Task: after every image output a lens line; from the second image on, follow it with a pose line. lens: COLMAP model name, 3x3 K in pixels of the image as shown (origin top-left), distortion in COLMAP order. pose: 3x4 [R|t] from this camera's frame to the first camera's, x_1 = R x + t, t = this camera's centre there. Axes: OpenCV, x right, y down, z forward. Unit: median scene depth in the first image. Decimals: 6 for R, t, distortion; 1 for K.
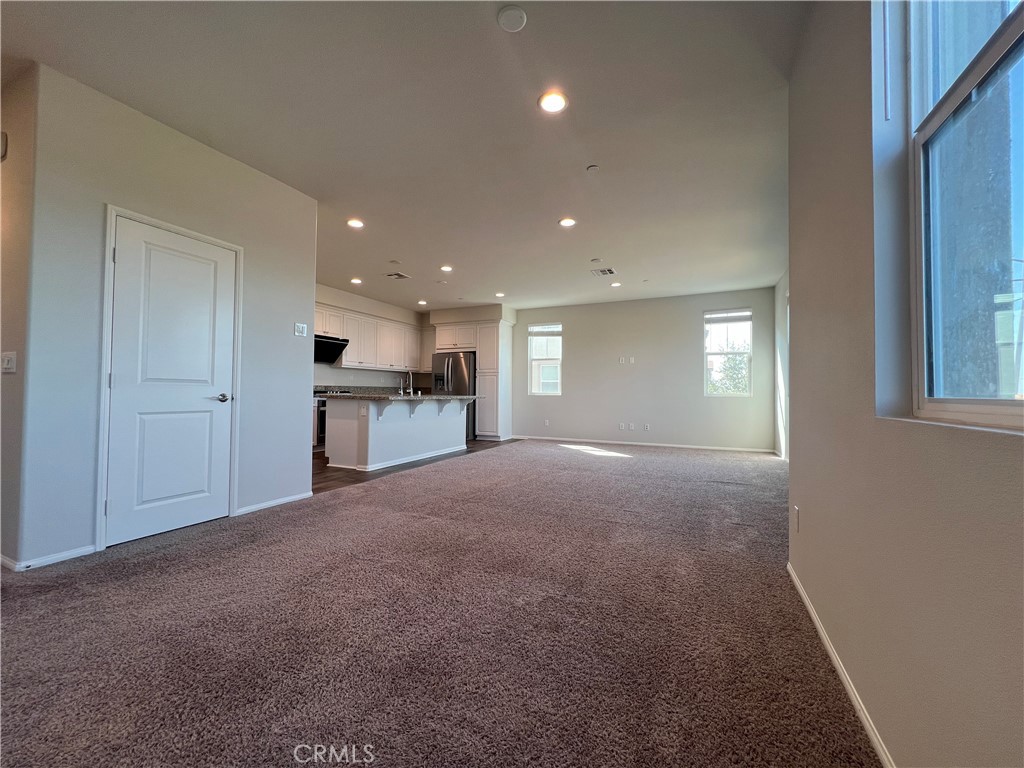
lens RADIAL K [[408.7, 0, 510.8], [0, 408.7, 381.3], [0, 0, 1]] dist [-0.001018, 0.000032]
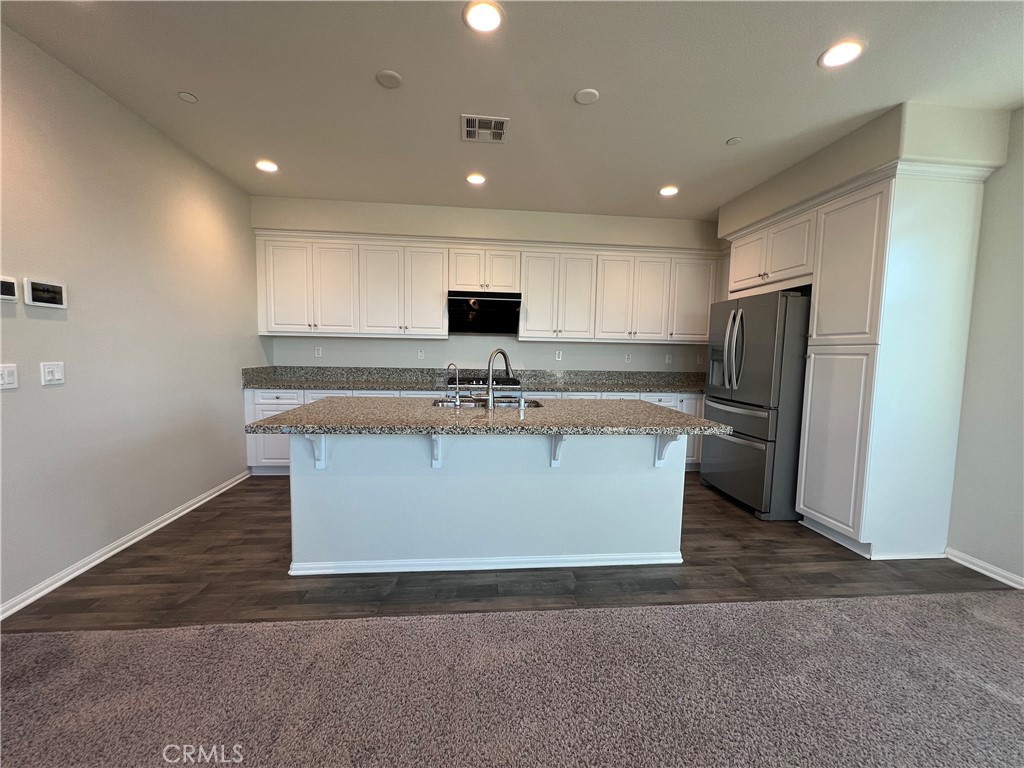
lens RADIAL K [[408.7, 0, 510.8], [0, 408.7, 381.3], [0, 0, 1]] dist [-0.001018, 0.000032]
pose [[0.503567, 0.066358, -0.861404, 0.095178], [0.005092, 0.996801, 0.079765, -0.019392], [0.863941, -0.044553, 0.501618, 0.593402]]
